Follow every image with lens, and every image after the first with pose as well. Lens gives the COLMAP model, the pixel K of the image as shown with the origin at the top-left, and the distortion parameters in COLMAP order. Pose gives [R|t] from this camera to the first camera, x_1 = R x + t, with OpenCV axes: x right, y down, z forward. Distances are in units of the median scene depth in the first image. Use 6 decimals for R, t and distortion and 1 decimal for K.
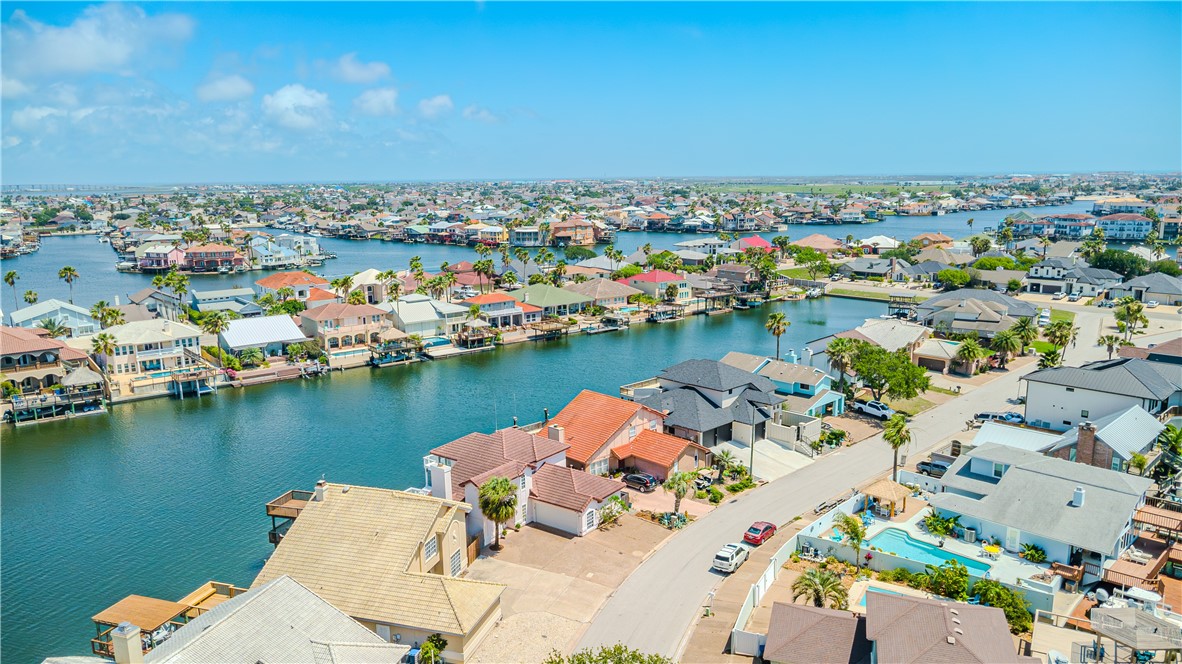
lens RADIAL K [[826.2, 0, 591.8], [0, 826.2, 332.7], [0, 0, 1]] dist [0.012837, -0.024876]
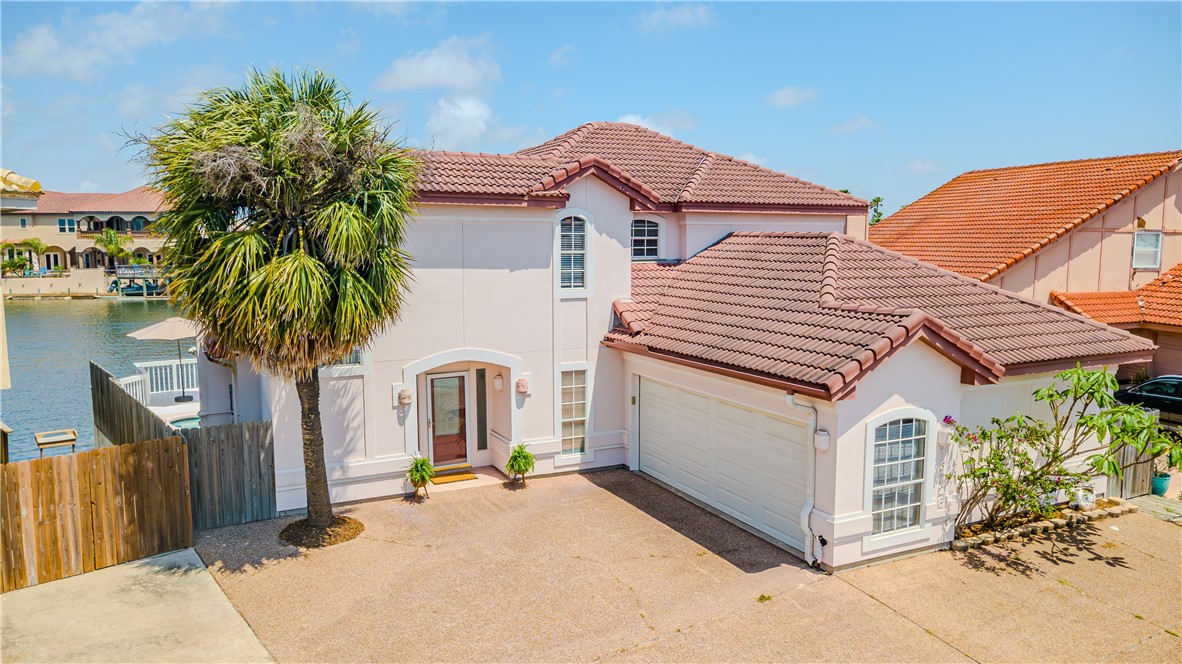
lens RADIAL K [[826.2, 0, 592.6], [0, 826.2, 332.6], [0, 0, 1]] dist [0.012837, -0.024876]
pose [[0.889918, 0.060794, -0.452051, 0.015566], [-0.105125, 0.991733, -0.073578, 0.215292], [0.443841, 0.113000, 0.888952, 0.824322]]
